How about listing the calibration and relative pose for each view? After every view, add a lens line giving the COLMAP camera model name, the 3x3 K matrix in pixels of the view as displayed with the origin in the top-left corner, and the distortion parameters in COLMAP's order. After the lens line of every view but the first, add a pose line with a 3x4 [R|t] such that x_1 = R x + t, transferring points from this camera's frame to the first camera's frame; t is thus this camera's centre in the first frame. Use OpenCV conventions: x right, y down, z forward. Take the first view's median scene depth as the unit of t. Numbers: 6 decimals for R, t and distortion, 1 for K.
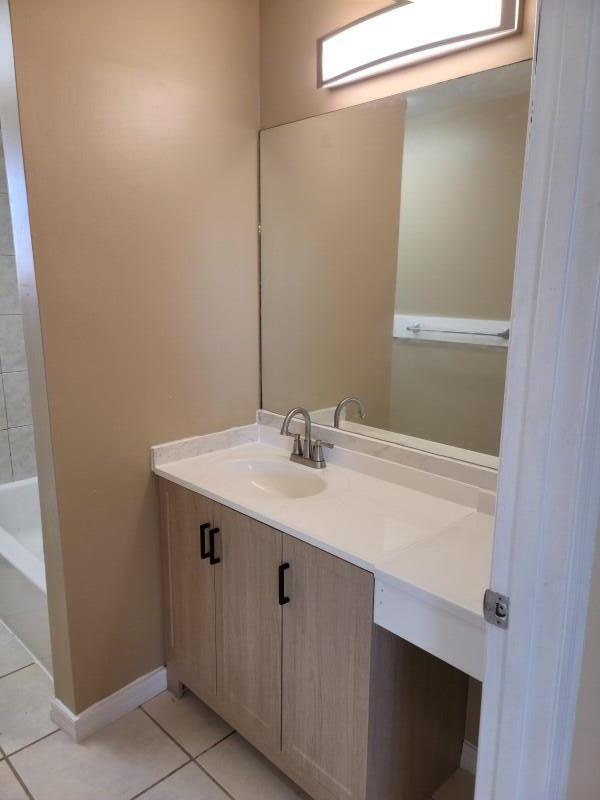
lens RADIAL K [[580.8, 0, 296.6], [0, 580.8, 400.2], [0, 0, 1]] dist [0.055690, -0.029084]
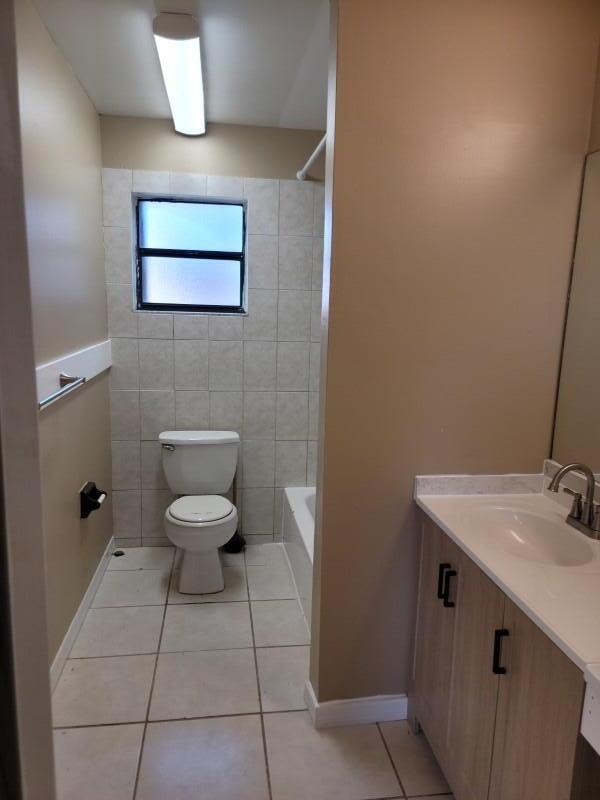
lens RADIAL K [[580.8, 0, 296.6], [0, 580.8, 400.2], [0, 0, 1]] dist [0.055690, -0.029084]
pose [[0.801734, 0.110954, -0.587292, 0.169814], [-0.140307, 0.990098, -0.004484, -0.017936], [0.580979, 0.085996, 0.809363, 0.033146]]
